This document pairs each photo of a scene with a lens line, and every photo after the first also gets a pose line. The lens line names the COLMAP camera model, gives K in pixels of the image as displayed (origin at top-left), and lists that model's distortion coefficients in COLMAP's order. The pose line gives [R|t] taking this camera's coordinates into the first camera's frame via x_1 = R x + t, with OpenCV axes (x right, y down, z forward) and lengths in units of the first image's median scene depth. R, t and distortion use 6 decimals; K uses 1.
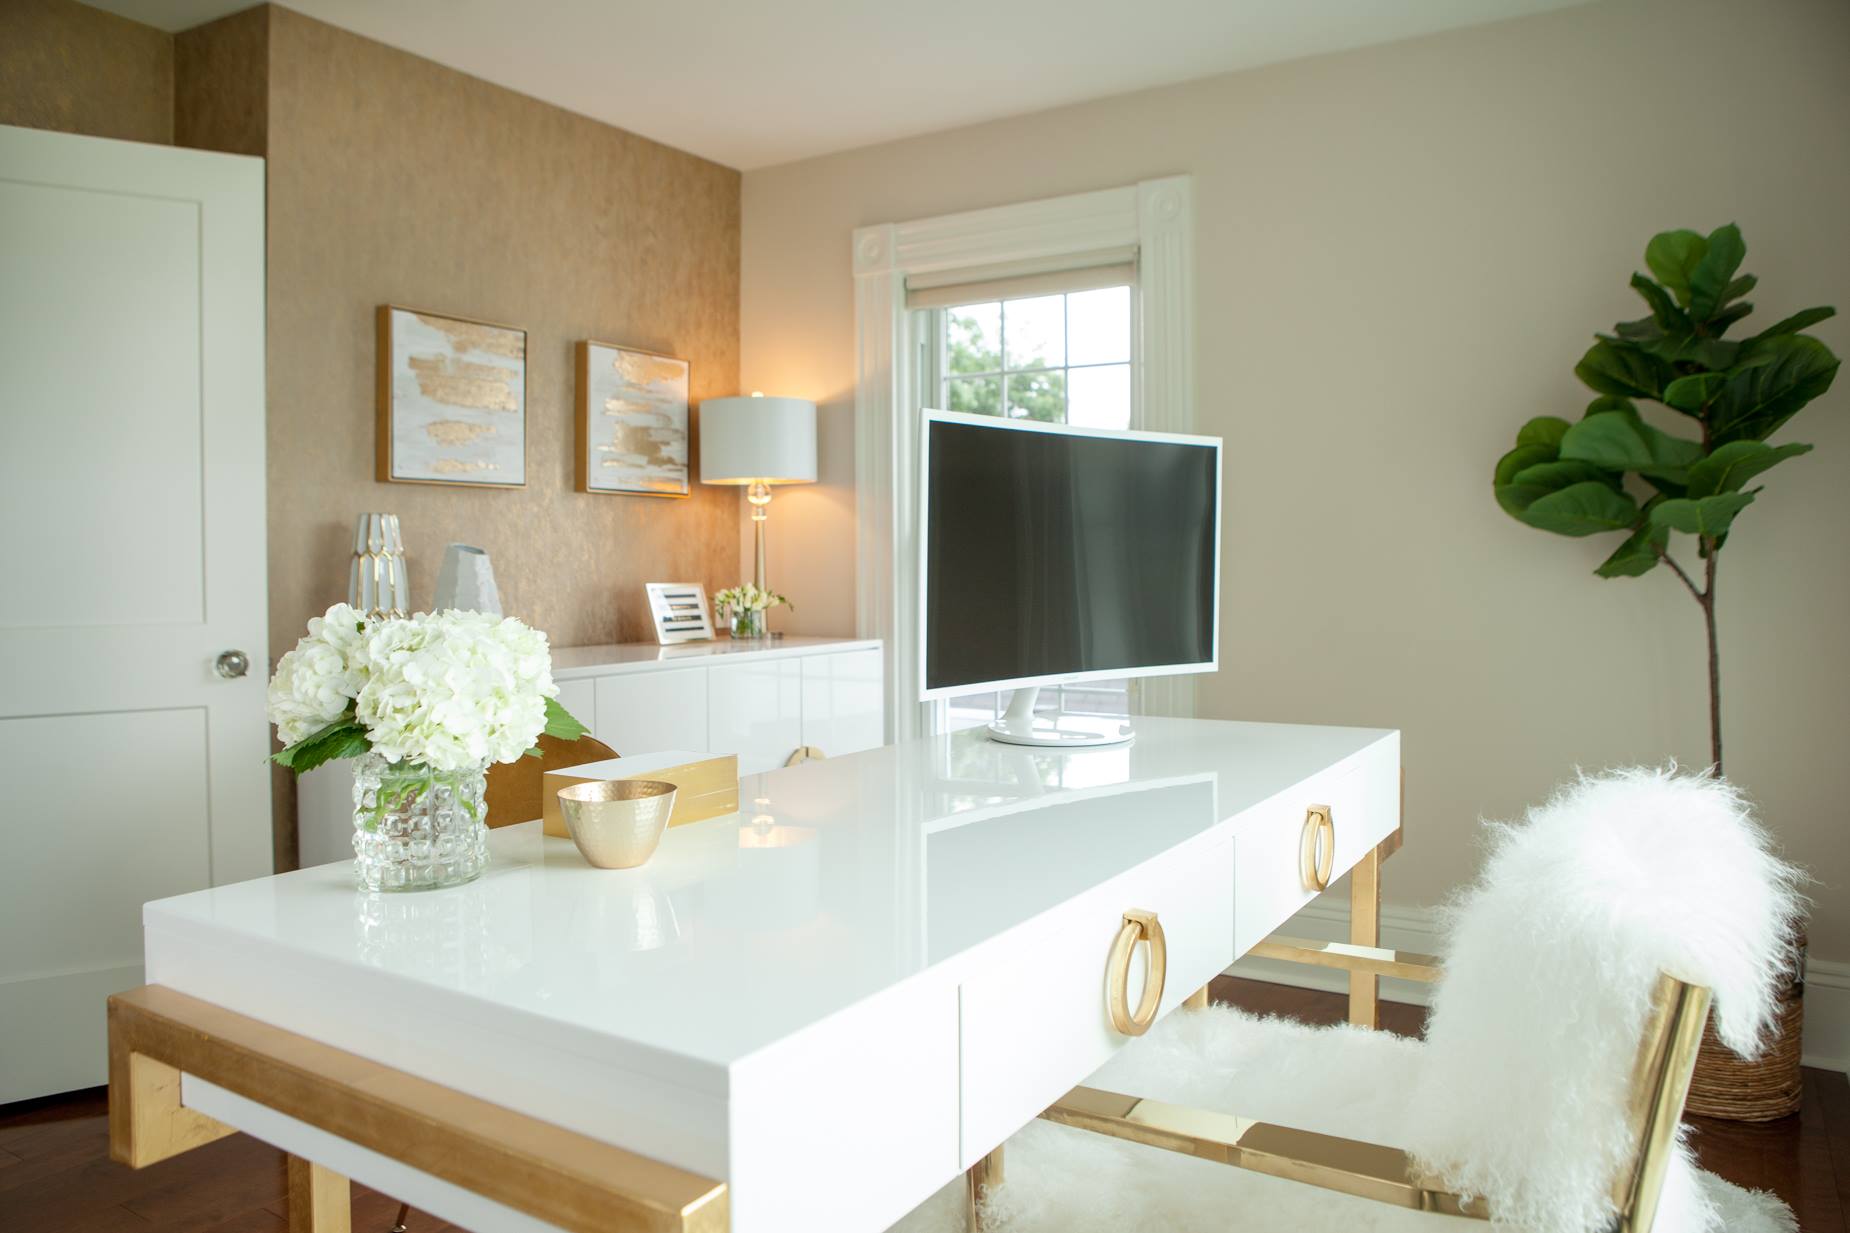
lens RADIAL K [[1338.7, 0, 925.0], [0, 1338.7, 616.5], [0, 0, 1]] dist [-0.001901, 0.001032]
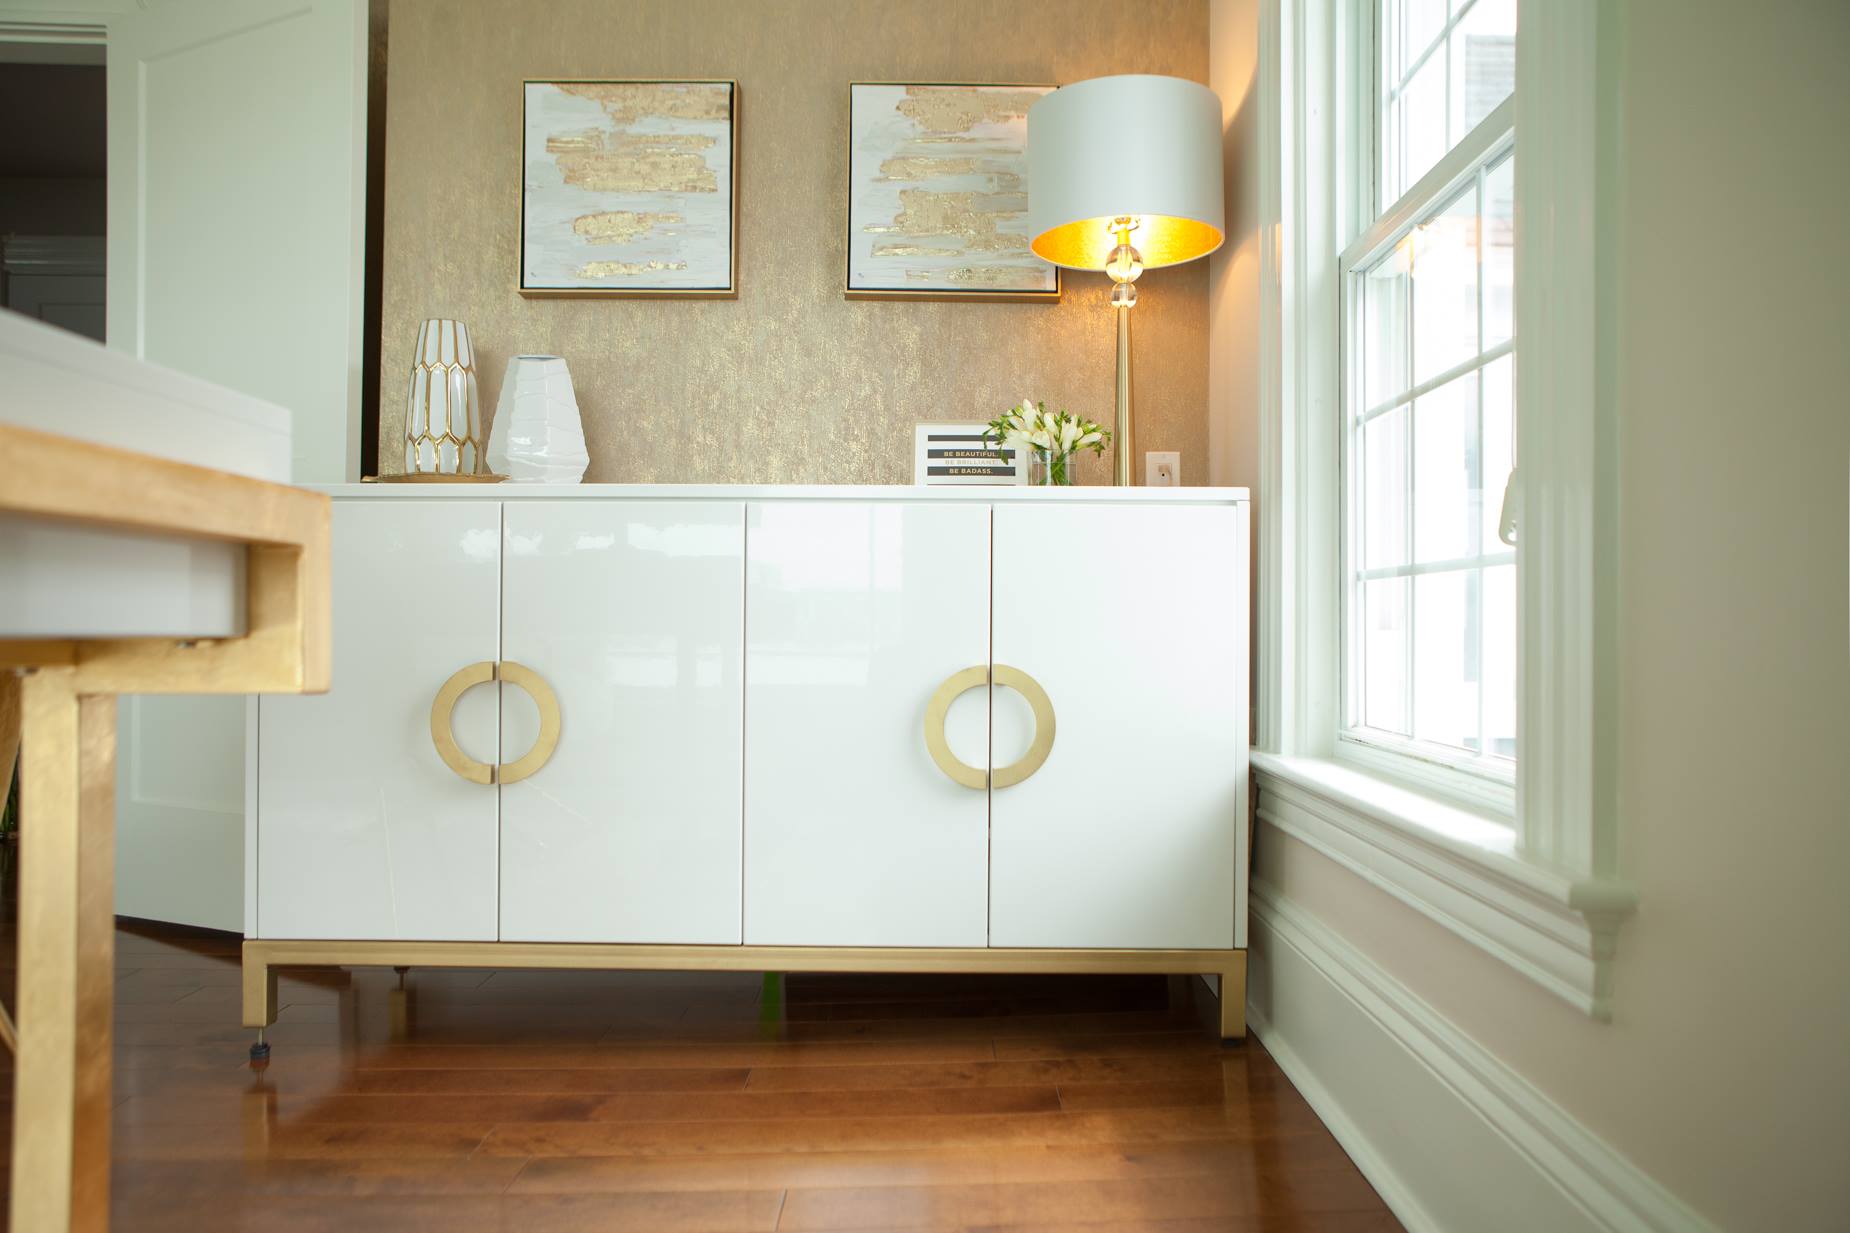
lens RADIAL K [[1338.7, 0, 925.0], [0, 1338.7, 616.5], [0, 0, 1]] dist [-0.001901, 0.001032]
pose [[0.538292, 0.001023, -0.842758, 0.386735], [-0.039254, 0.998944, -0.023860, 0.097185], [0.841843, 0.045926, 0.537764, 0.705064]]
